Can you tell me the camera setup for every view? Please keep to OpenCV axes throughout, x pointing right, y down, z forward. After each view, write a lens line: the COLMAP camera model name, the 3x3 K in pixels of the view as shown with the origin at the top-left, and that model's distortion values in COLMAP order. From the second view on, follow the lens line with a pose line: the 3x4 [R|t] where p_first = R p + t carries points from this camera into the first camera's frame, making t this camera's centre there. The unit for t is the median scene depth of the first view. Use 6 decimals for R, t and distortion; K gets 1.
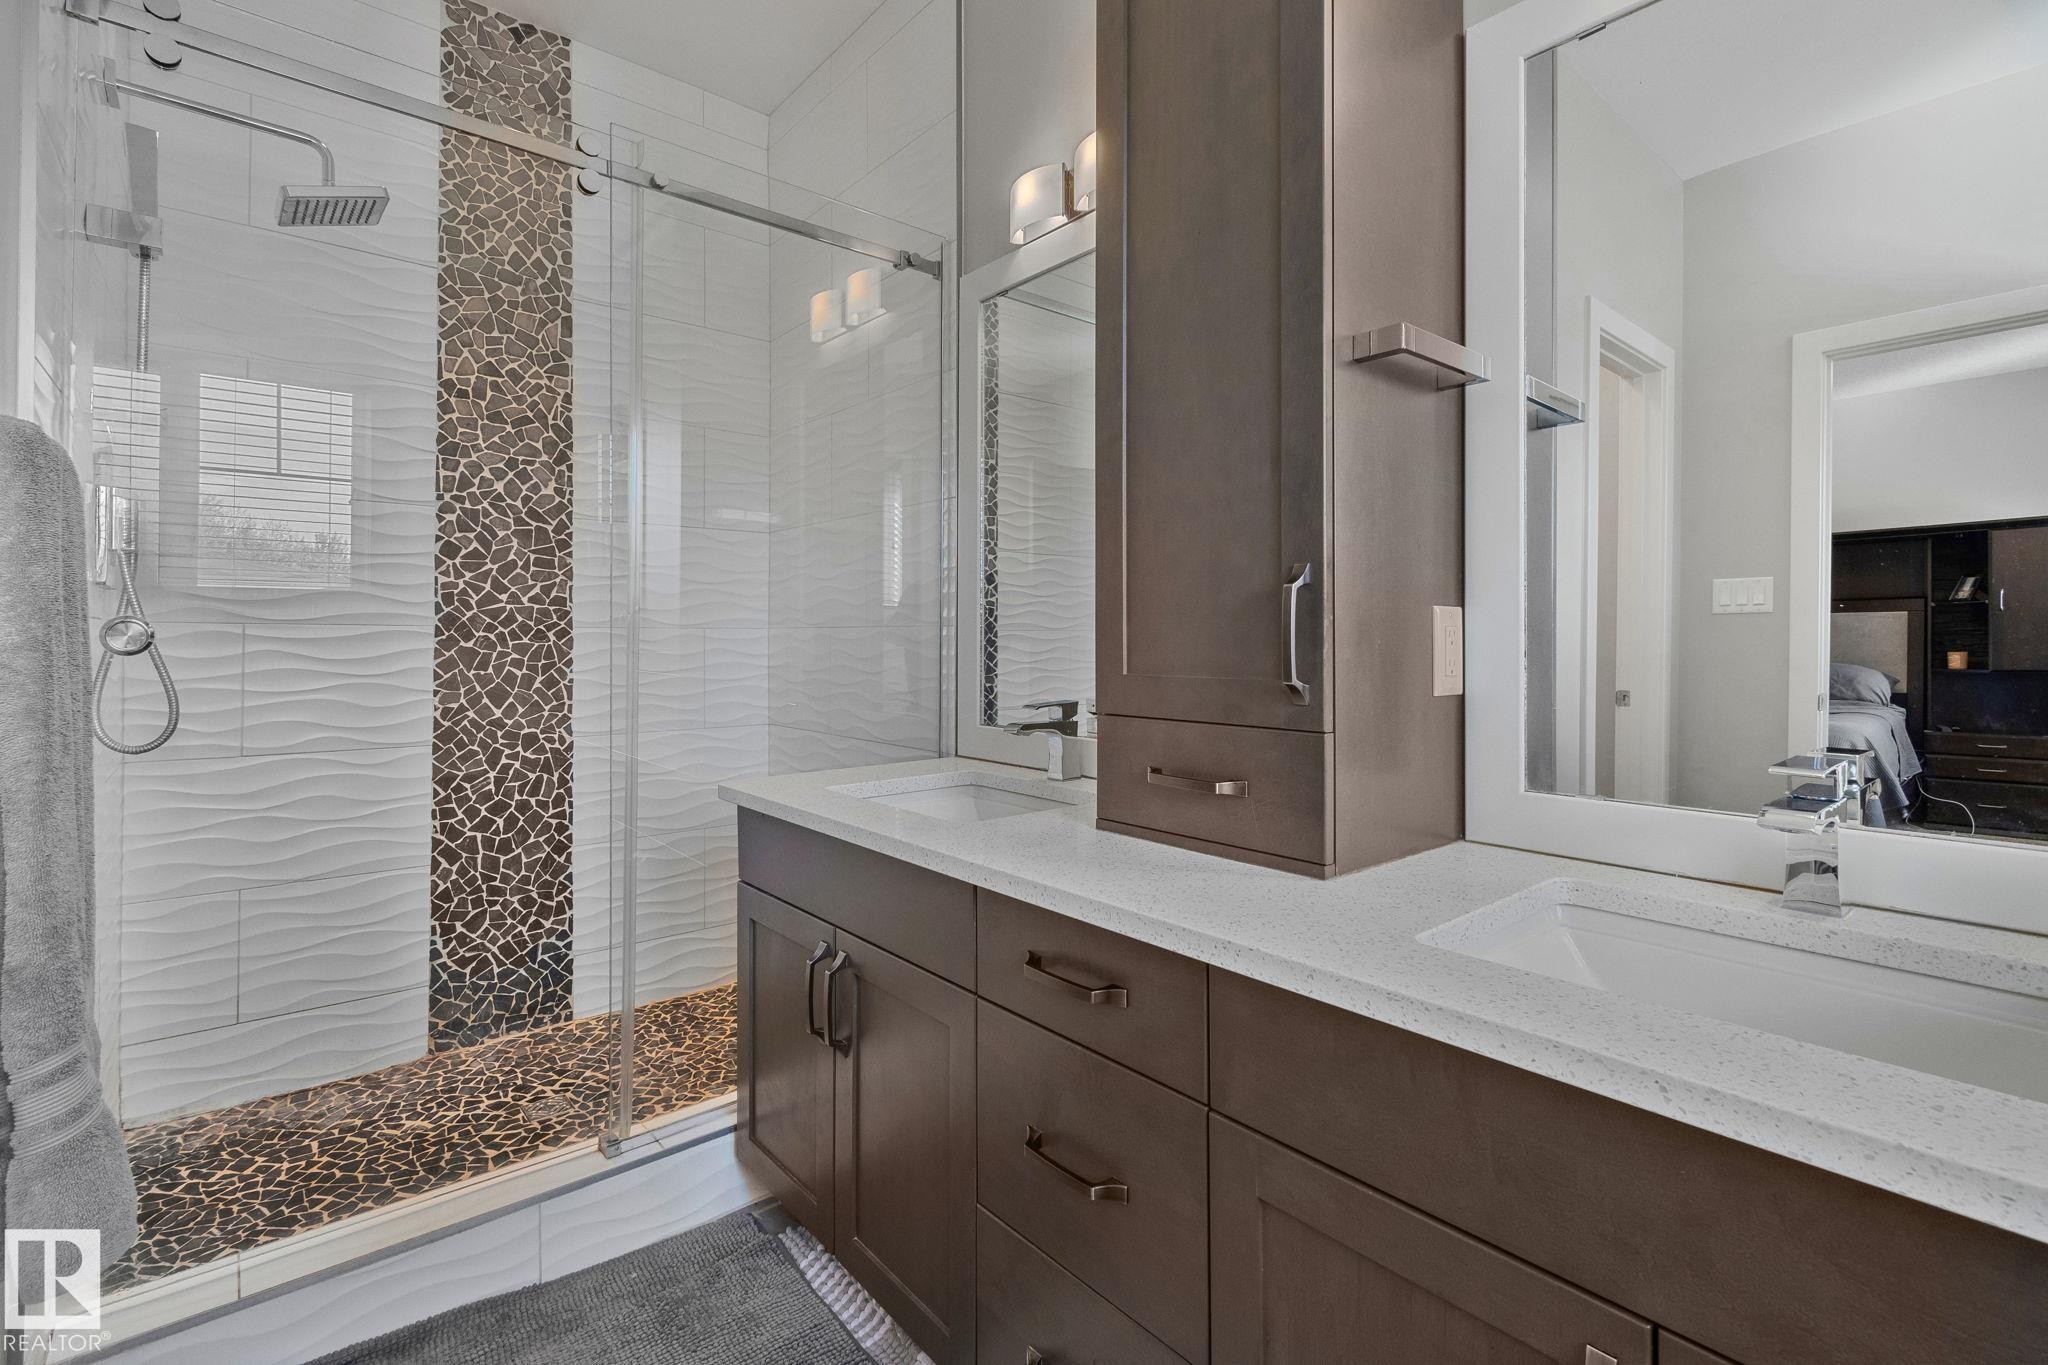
lens RADIAL K [[925.9, 0, 1020.2], [0, 925.9, 637.1], [0, 0, 1]] dist [0.005375, -0.001130]
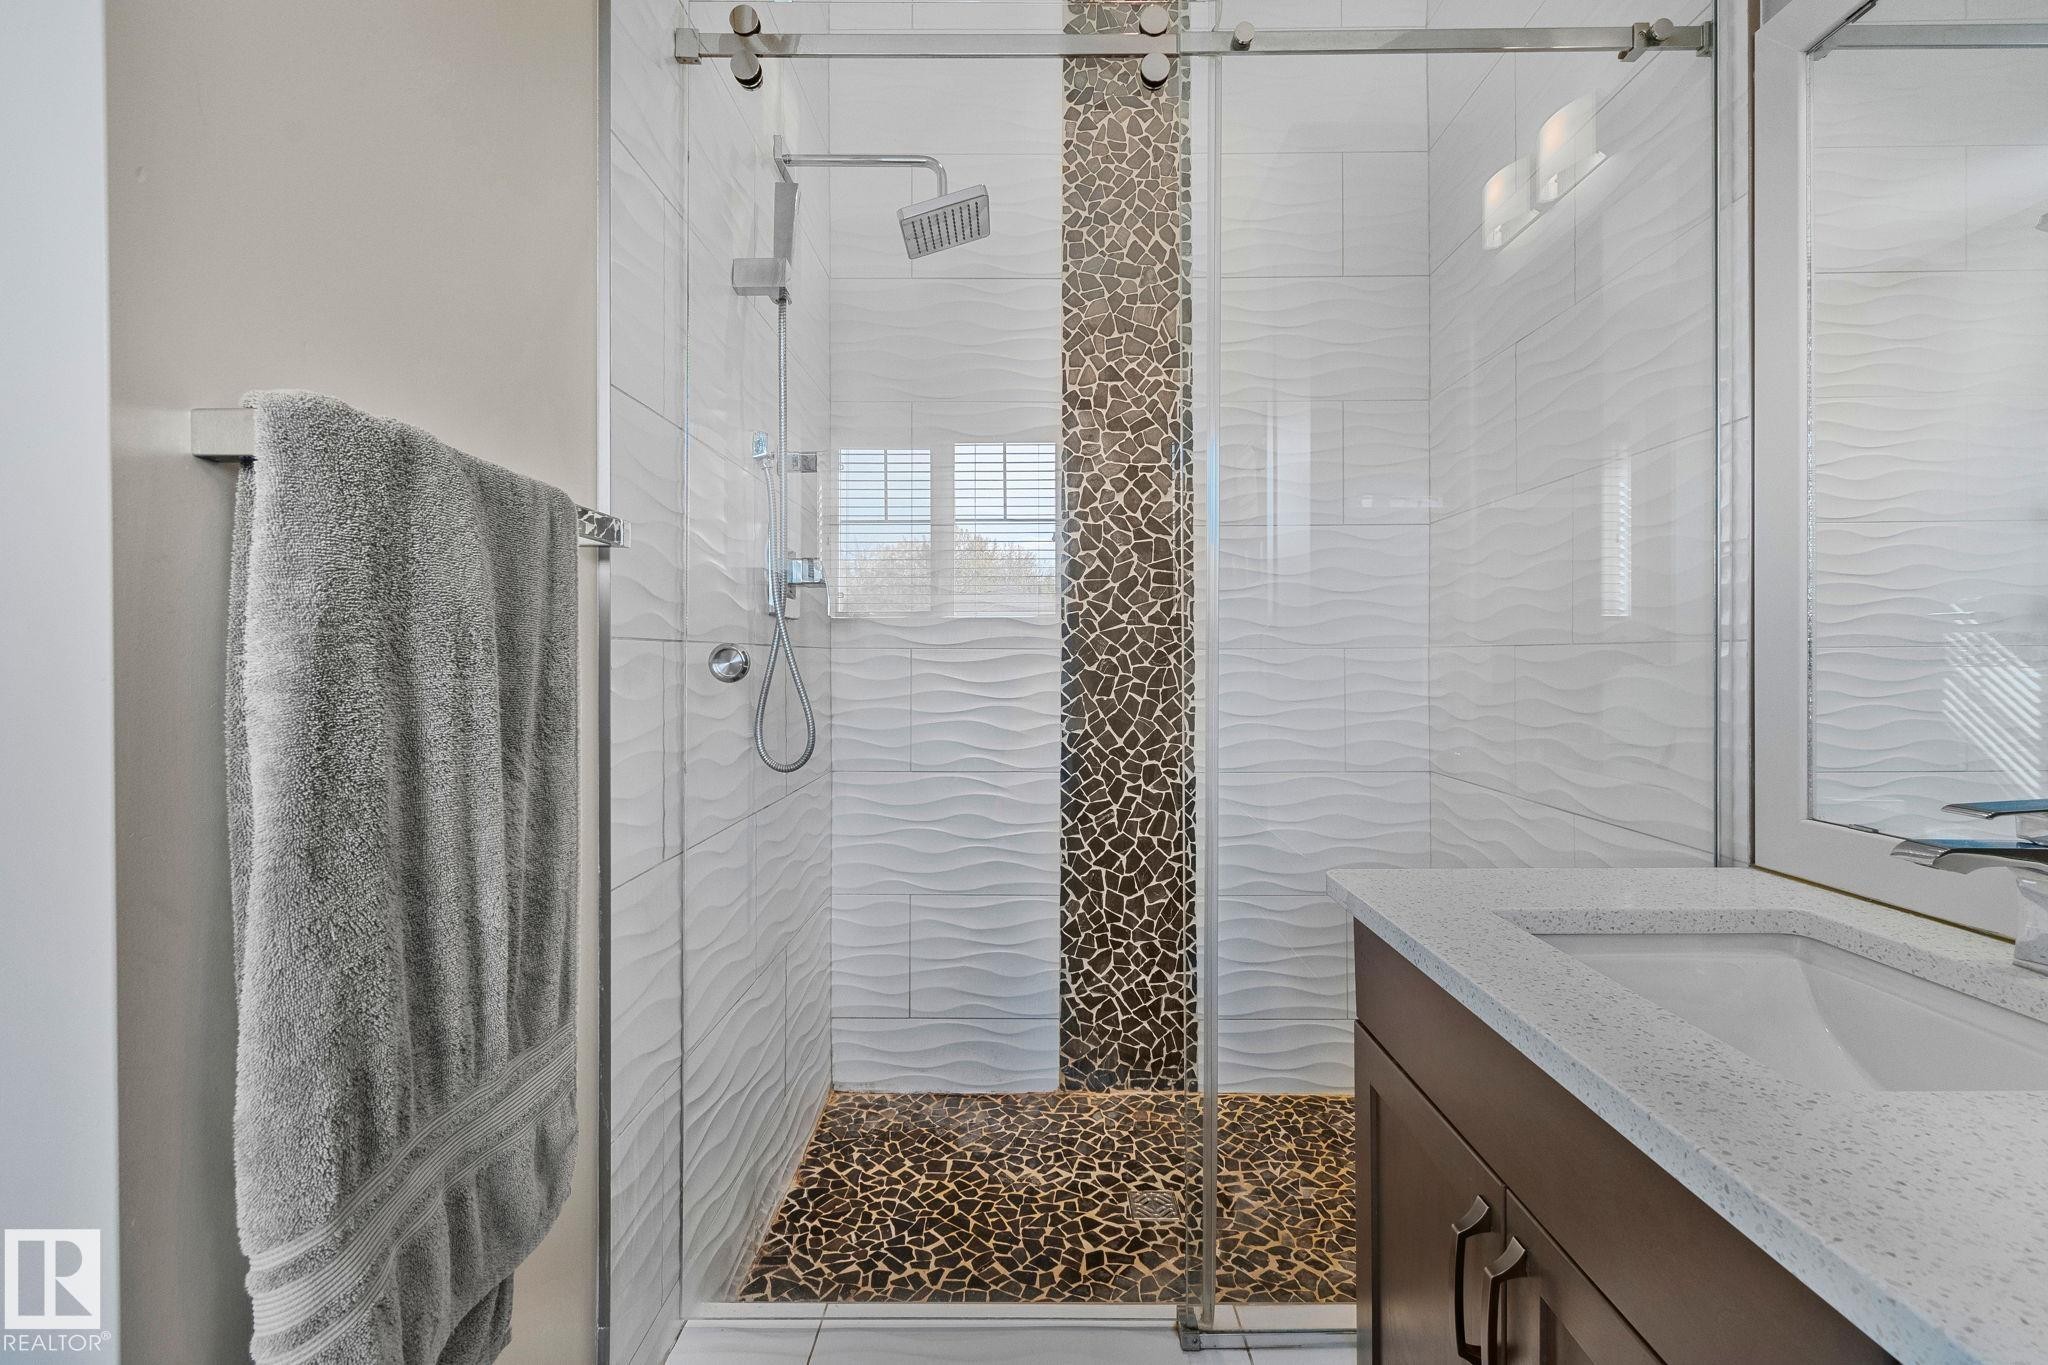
lens RADIAL K [[925.9, 0, 1025.0], [0, 925.9, 655.7], [0, 0, 1]] dist [0.005375, -0.001130]
pose [[0.762428, -0.004920, -0.647055, -0.034982], [0.003745, 0.999988, -0.003191, -0.002066], [0.647063, 0.000010, 0.762437, 0.237023]]
